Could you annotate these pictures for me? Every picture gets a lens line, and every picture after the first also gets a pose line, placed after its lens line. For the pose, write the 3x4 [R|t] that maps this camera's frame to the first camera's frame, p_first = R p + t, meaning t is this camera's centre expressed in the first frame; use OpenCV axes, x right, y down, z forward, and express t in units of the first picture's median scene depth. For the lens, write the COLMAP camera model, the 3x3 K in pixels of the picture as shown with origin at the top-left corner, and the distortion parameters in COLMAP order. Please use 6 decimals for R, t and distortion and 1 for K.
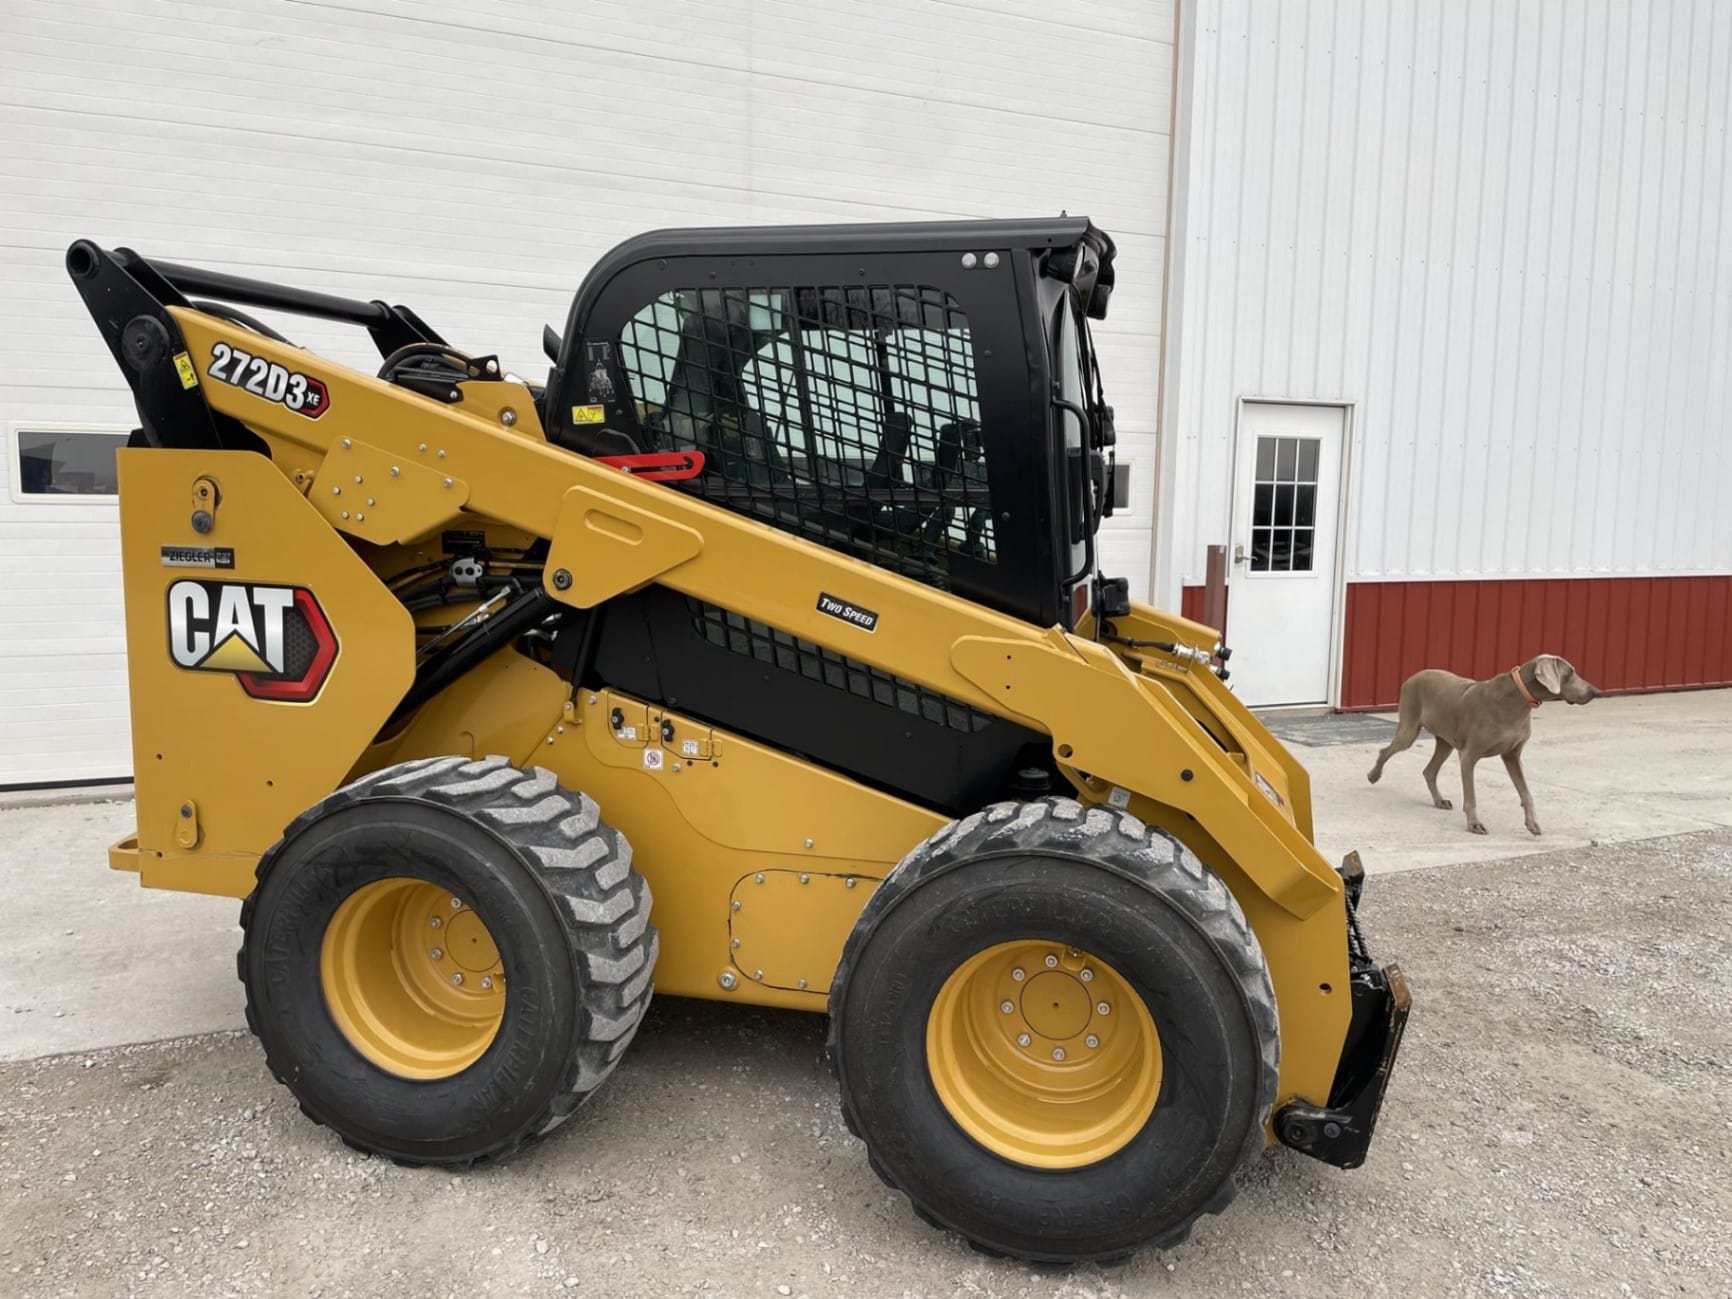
lens RADIAL K [[1316.3, 0, 877.5], [0, 1316.3, 651.9], [0, 0, 1]] dist [0.091247, -0.119697]
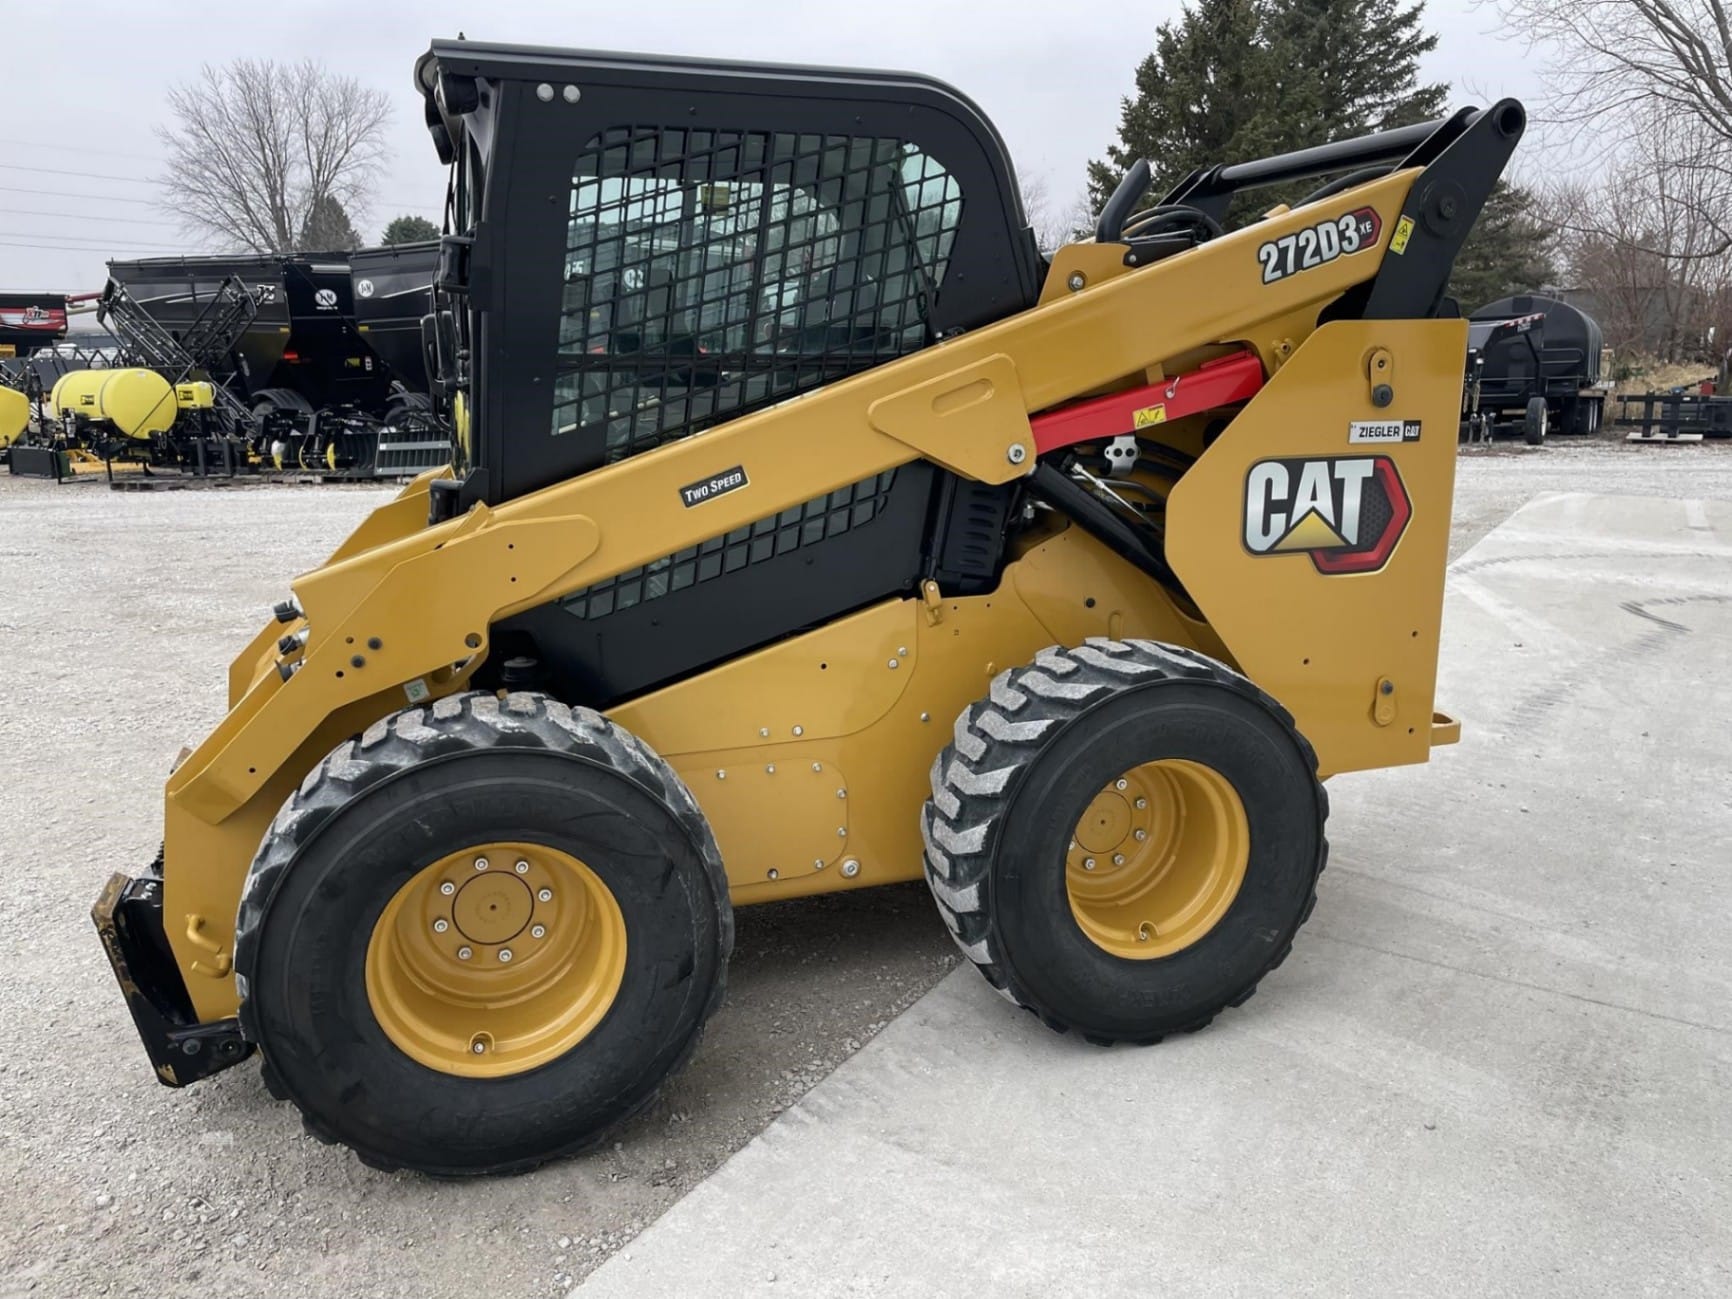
lens RADIAL K [[1316.3, 0, 881.2], [0, 1316.3, 653.6], [0, 0, 1]] dist [0.091247, -0.119697]
pose [[0.834815, -0.155896, 0.527996, -1.303276], [0.107273, 0.986748, 0.121737, -0.064296], [-0.539978, -0.044988, 0.840476, 0.353428]]
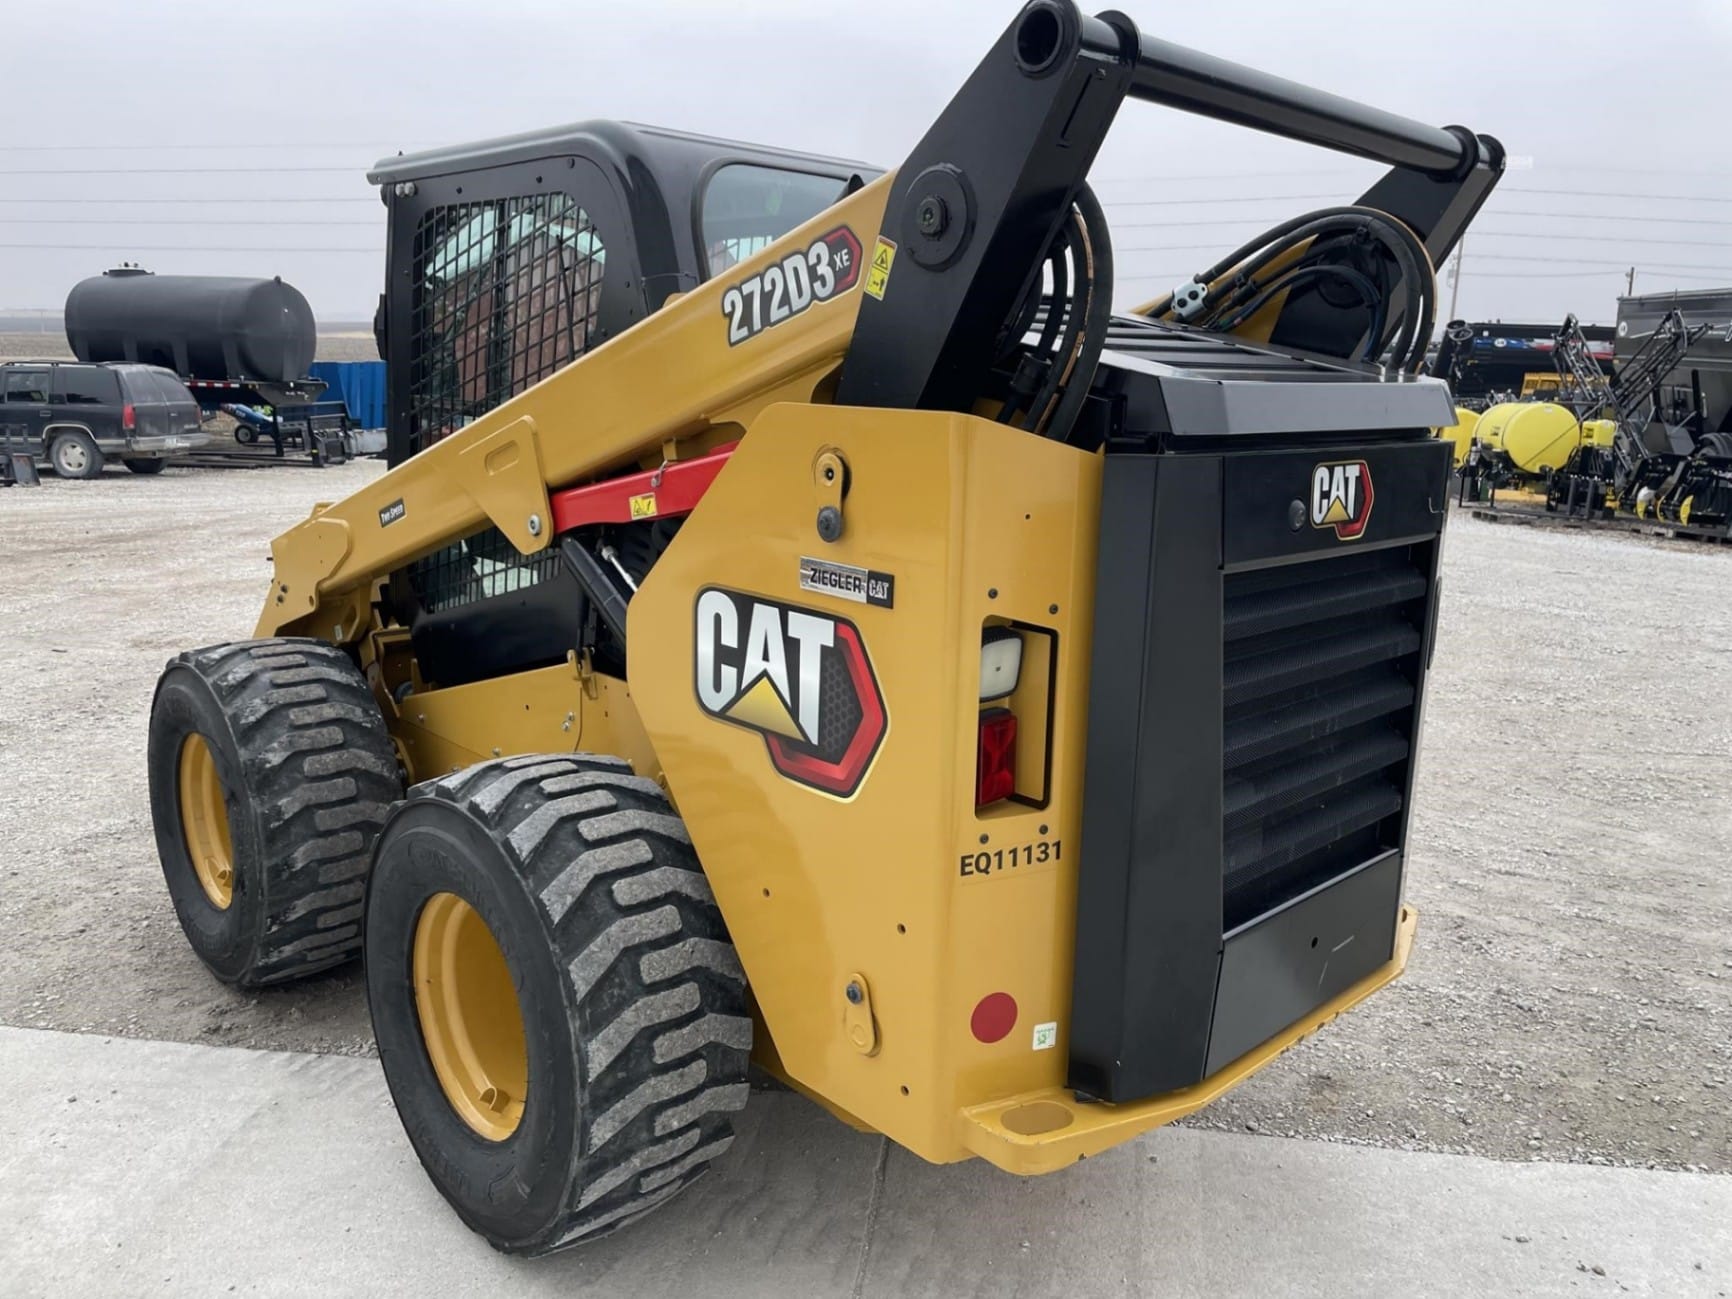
lens RADIAL K [[1316.3, 0, 869.5], [0, 1316.3, 645.1], [0, 0, 1]] dist [0.091247, -0.119697]
pose [[0.847489, 0.107330, -0.519849, -0.097524], [-0.079171, 0.993949, 0.076145, -0.084795], [0.524876, -0.023375, 0.850858, 0.476451]]
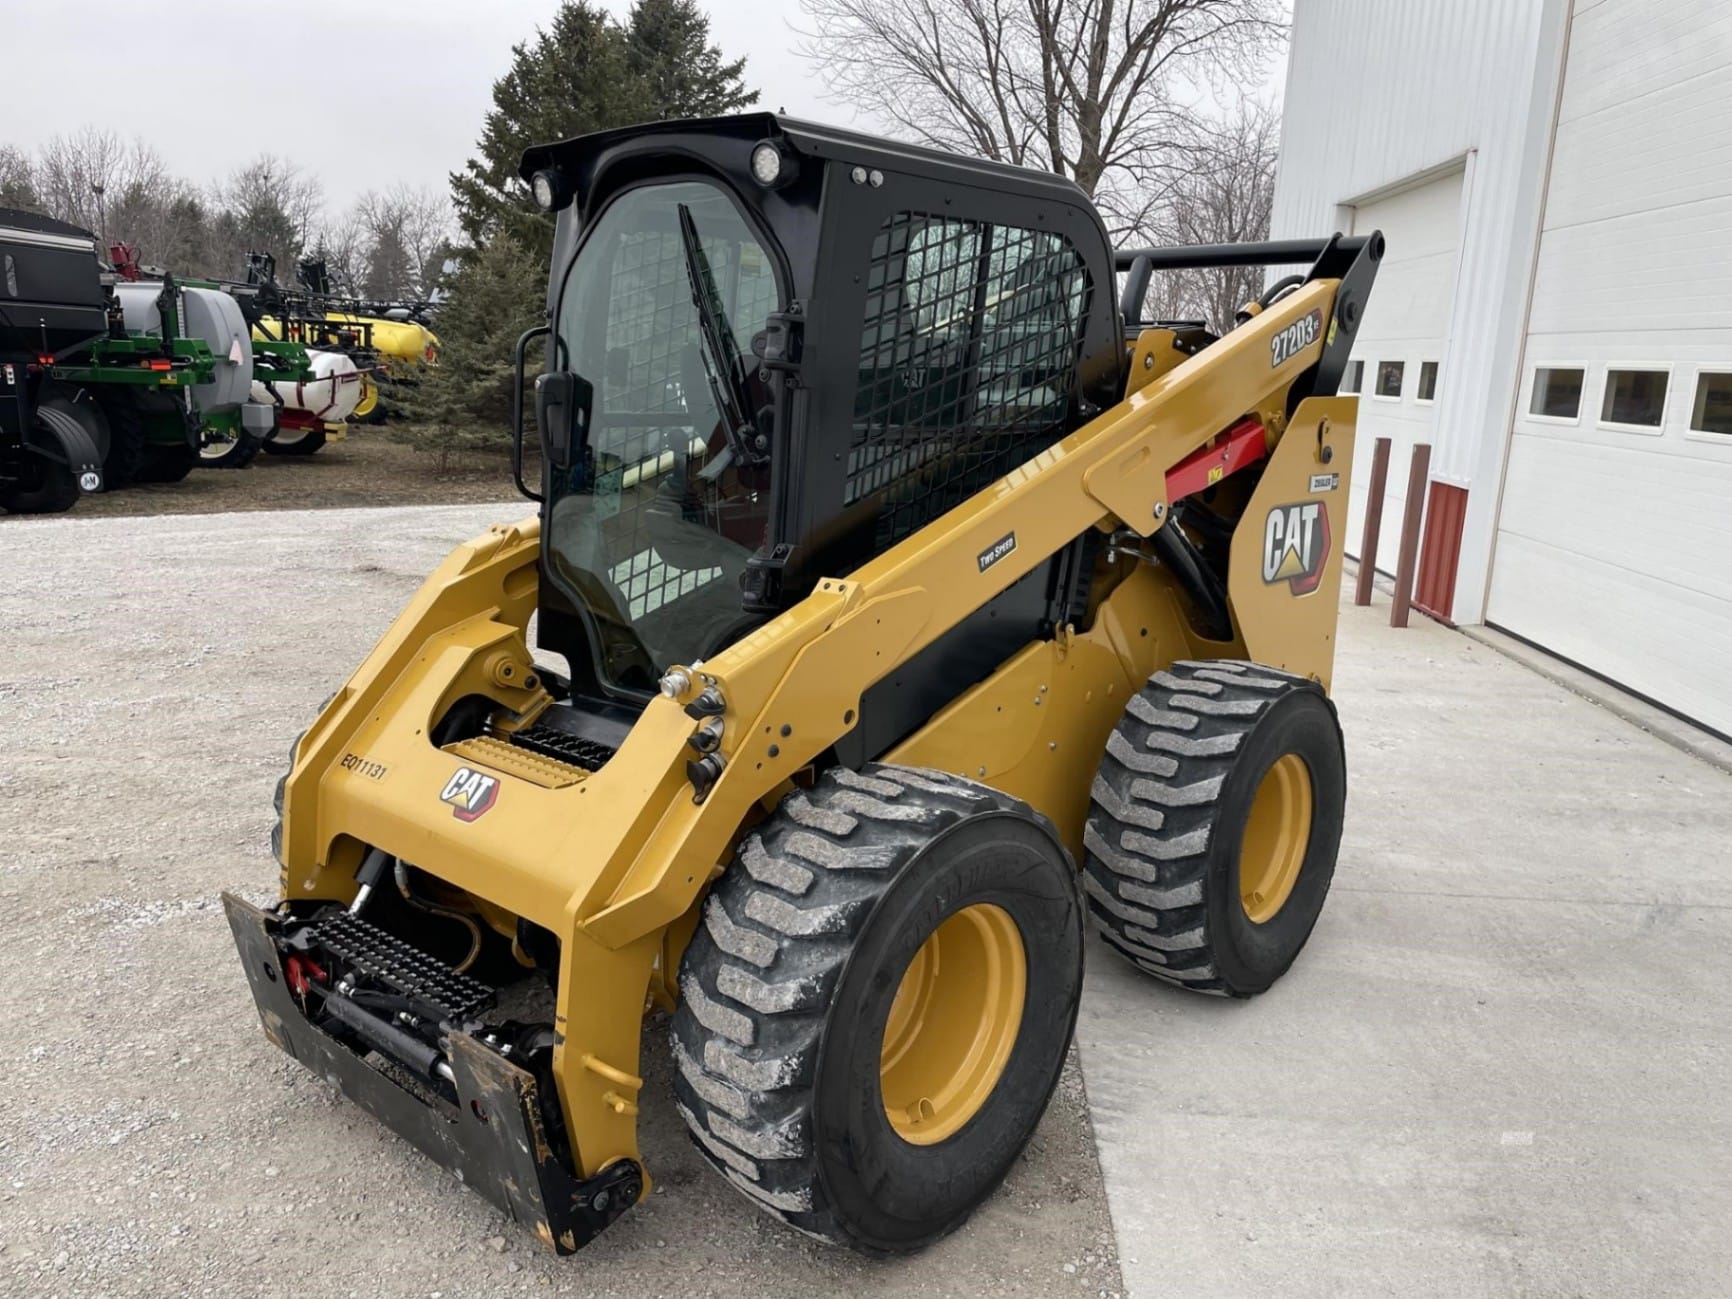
lens RADIAL K [[1316.3, 0, 887.1], [0, 1316.3, 659.3], [0, 0, 1]] dist [0.091247, -0.119697]
pose [[0.451285, -0.210908, 0.867098, -1.771058], [0.120612, 0.977169, 0.174908, -0.175041], [-0.884191, 0.025649, 0.466420, 0.777215]]
